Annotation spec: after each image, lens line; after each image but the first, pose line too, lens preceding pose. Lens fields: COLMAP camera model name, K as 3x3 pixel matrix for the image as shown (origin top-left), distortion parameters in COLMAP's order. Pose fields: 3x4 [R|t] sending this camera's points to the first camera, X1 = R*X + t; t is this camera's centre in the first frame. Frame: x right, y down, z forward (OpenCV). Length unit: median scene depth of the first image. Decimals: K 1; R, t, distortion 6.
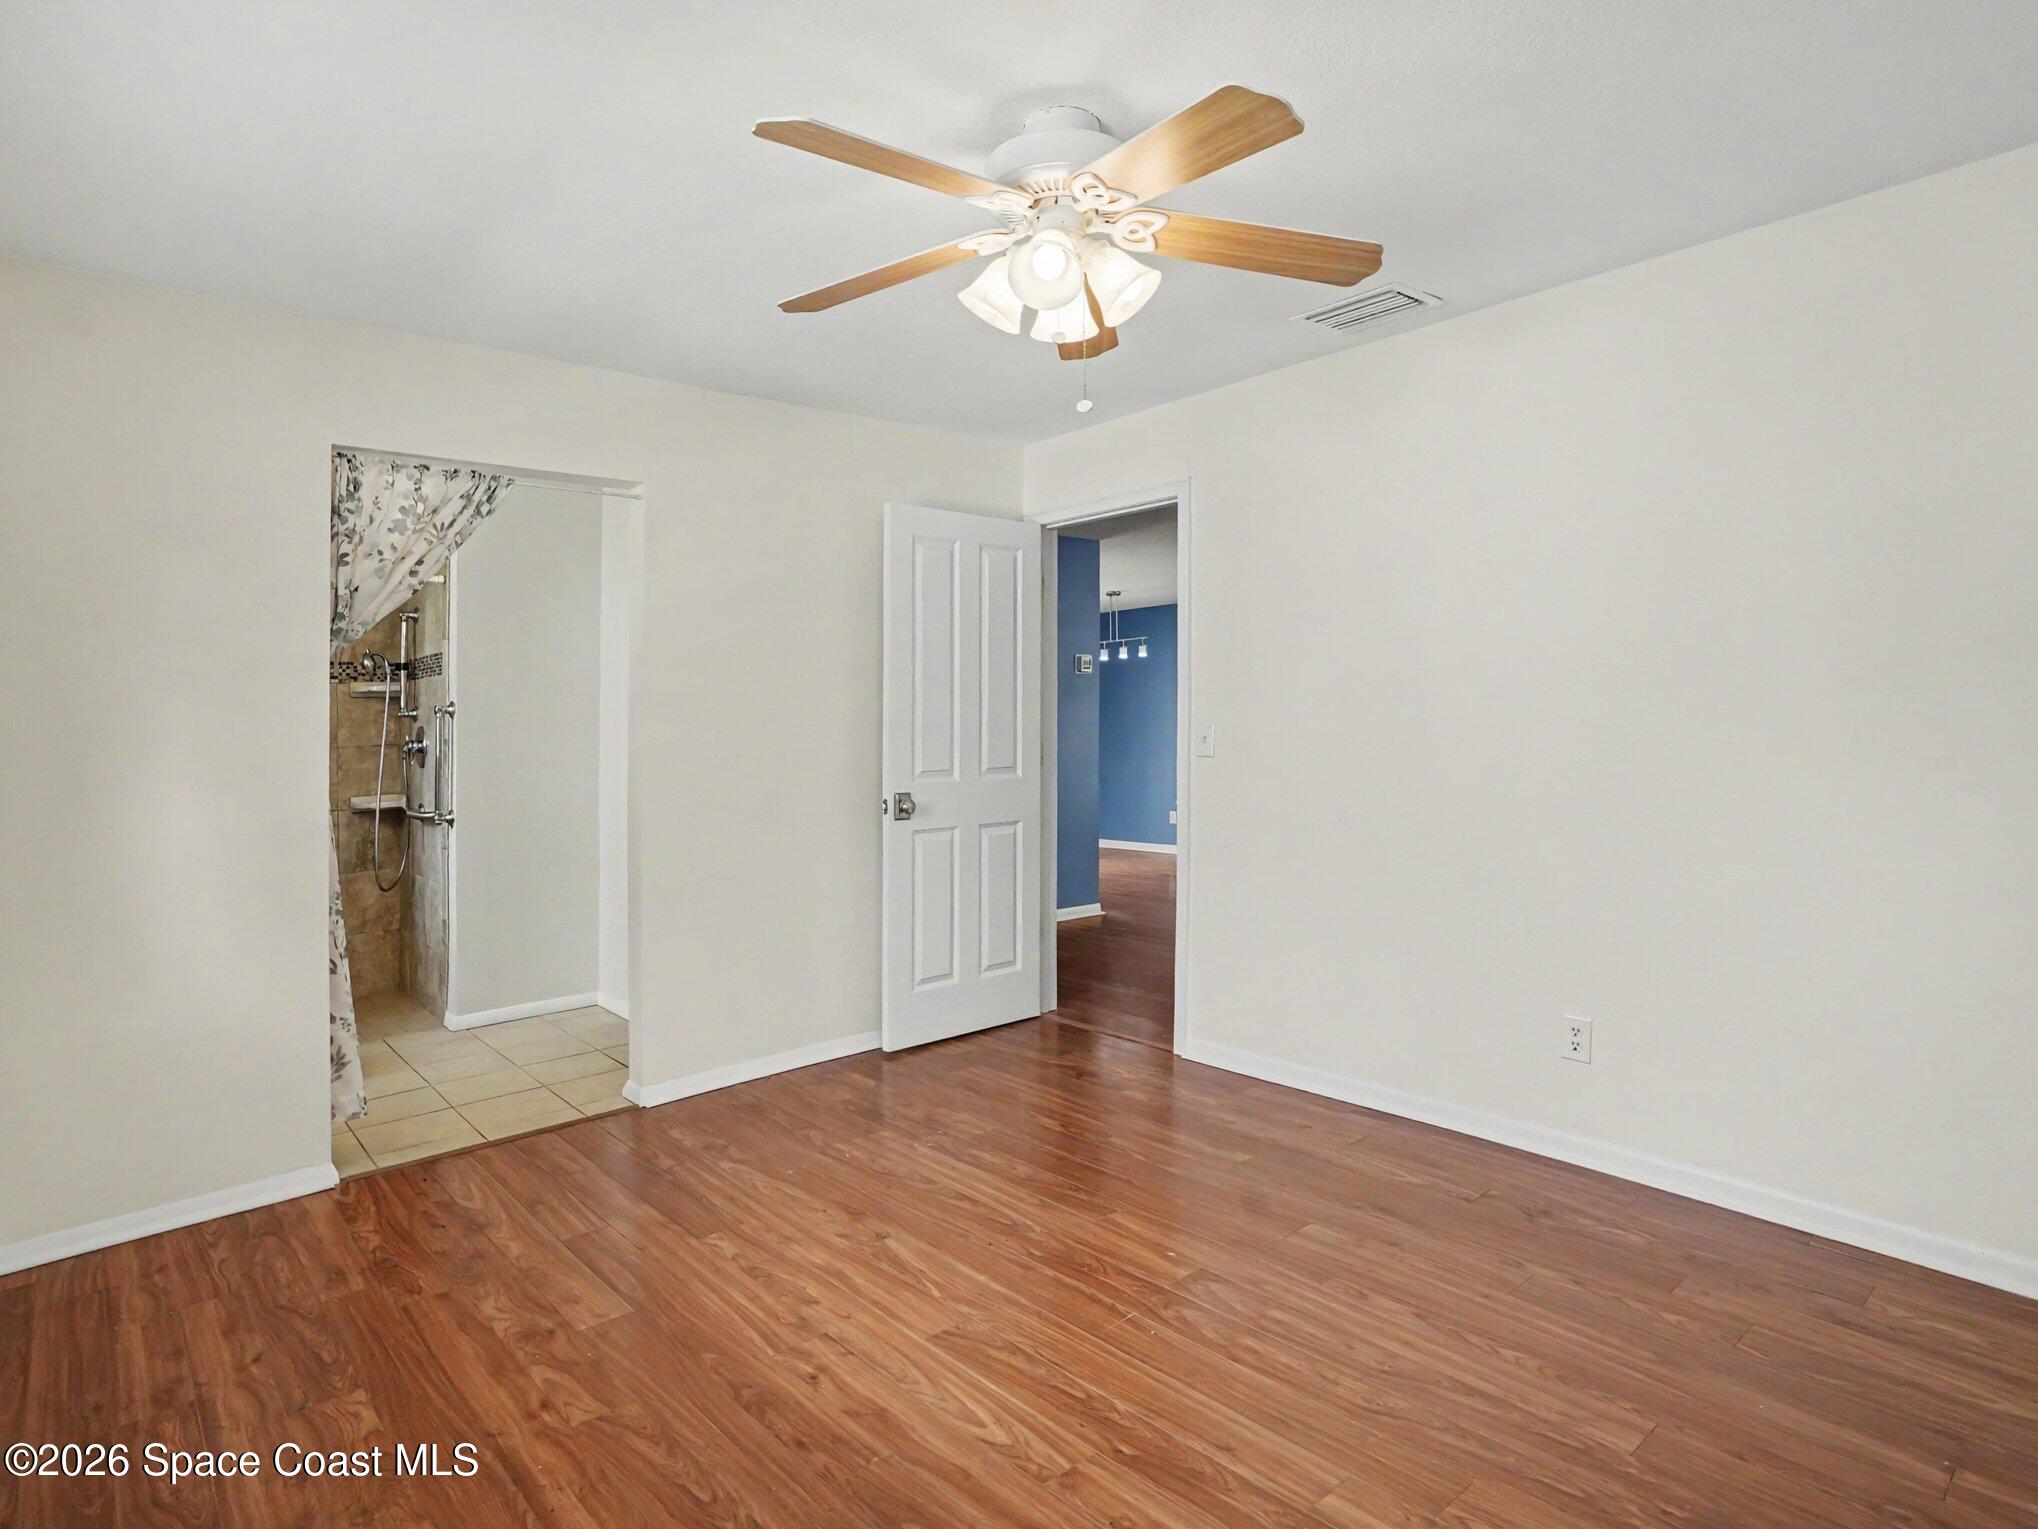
lens RADIAL K [[1082.6, 0, 1019.0], [0, 1082.6, 764.5], [0, 0, 1]] dist [-0.090827, 0.000127]
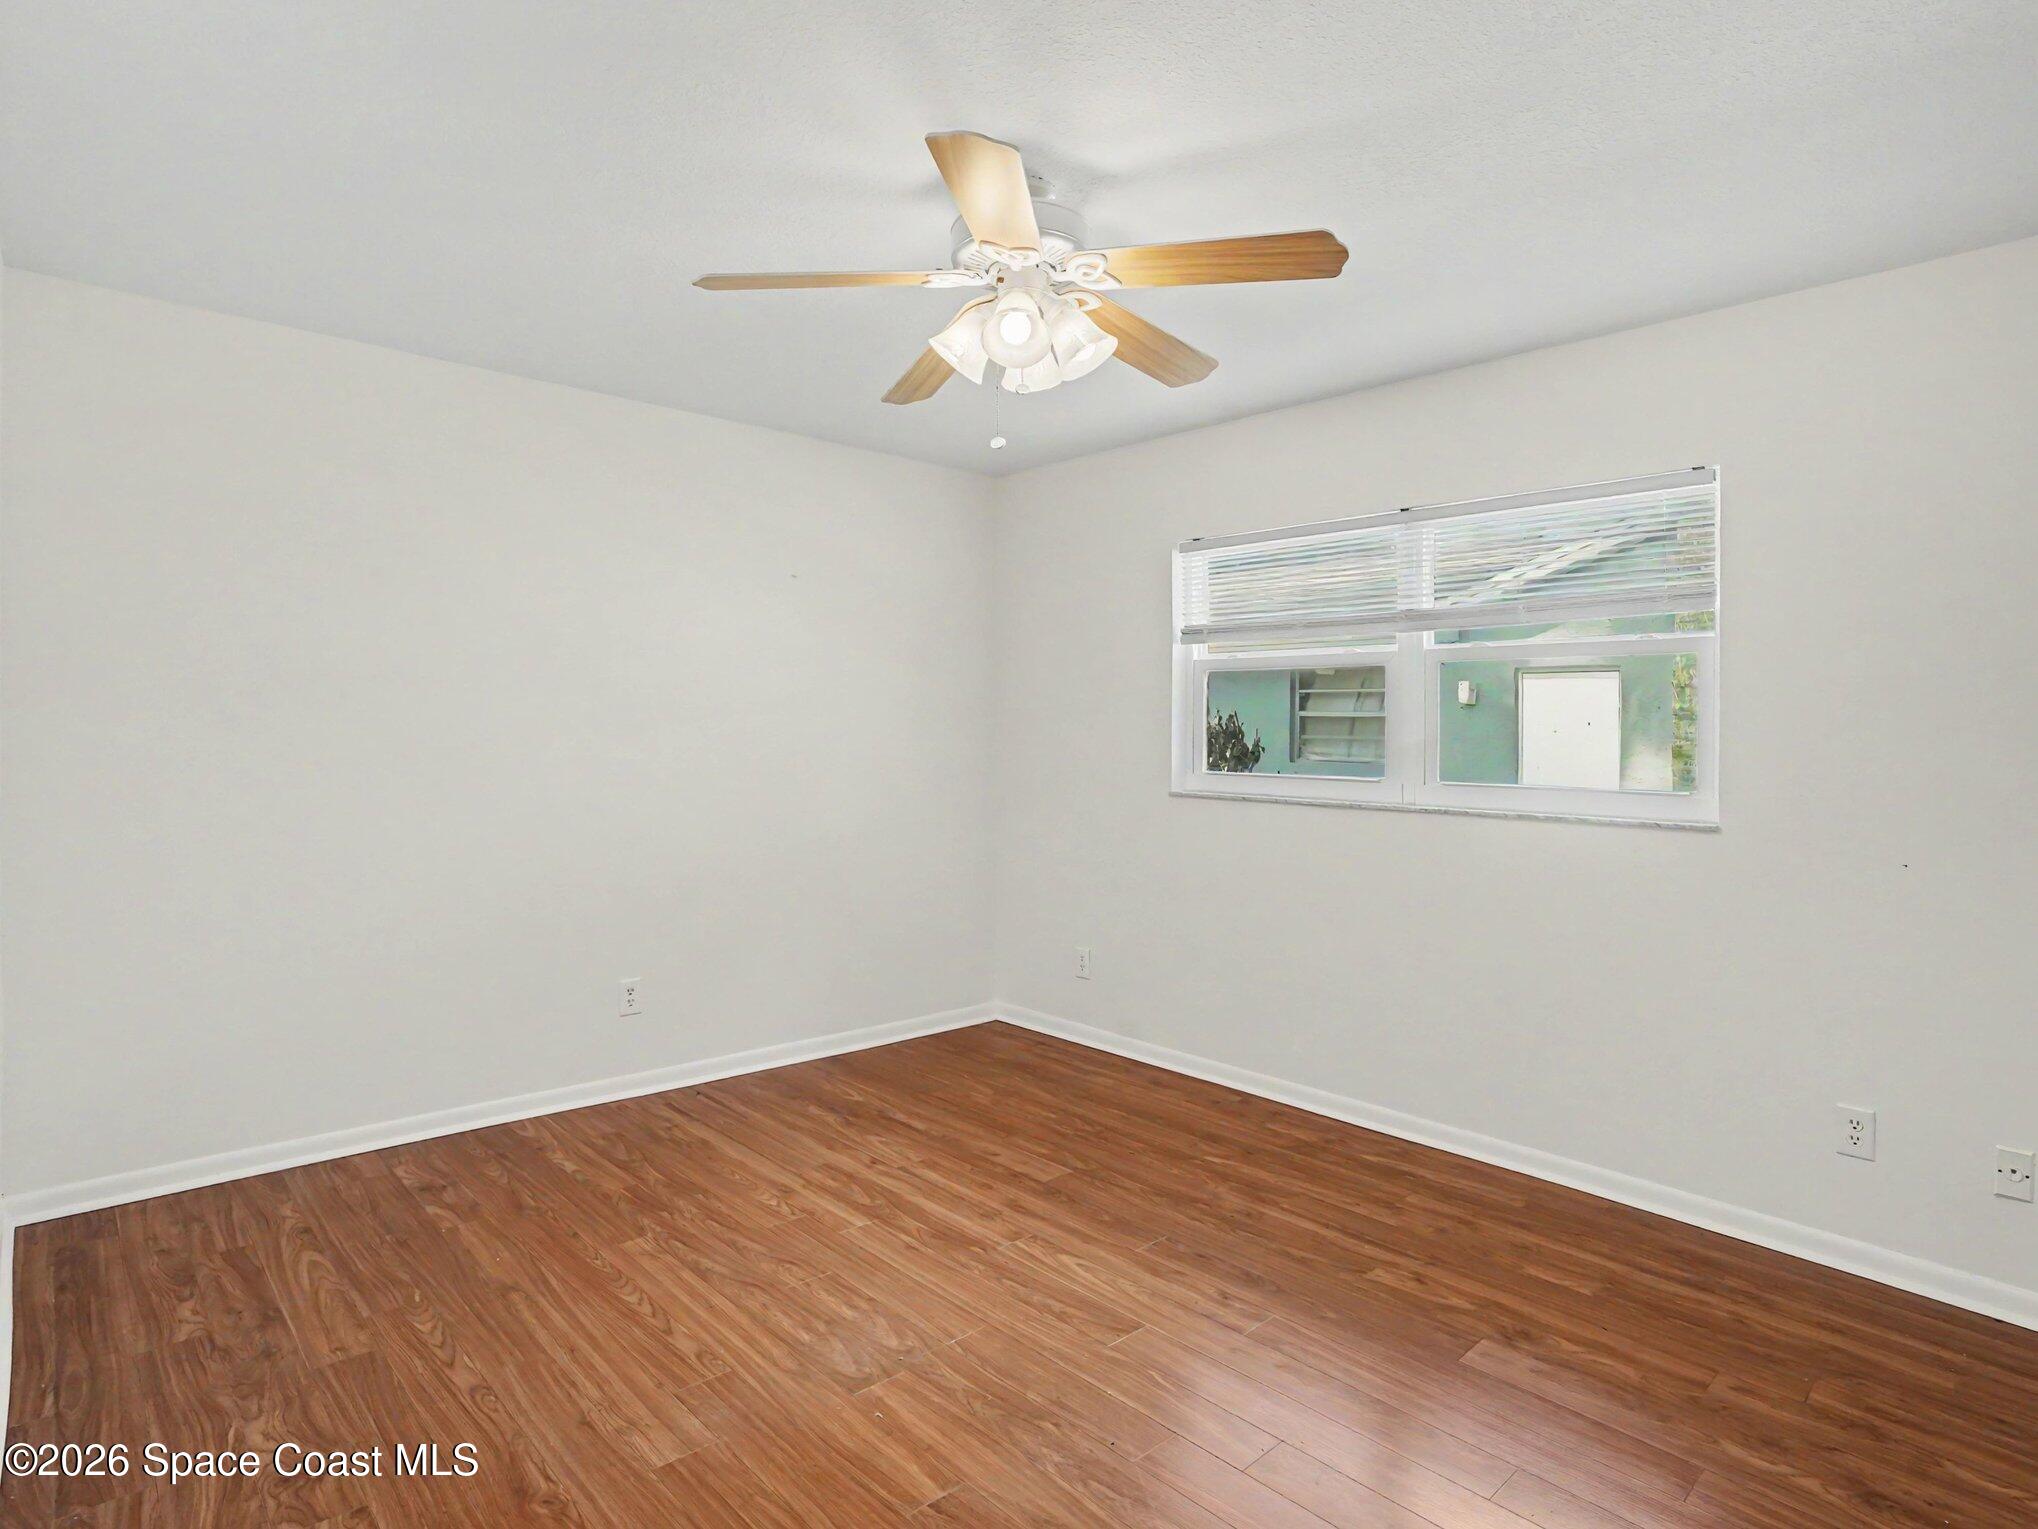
lens RADIAL K [[1082.6, 0, 1019.0], [0, 1082.6, 764.5], [0, 0, 1]] dist [-0.090827, 0.000127]
pose [[-0.999762, -0.003733, -0.021487, 0.067818], [-0.004556, 0.999252, 0.038398, -0.070160], [0.021328, 0.038487, -0.999031, 2.116149]]
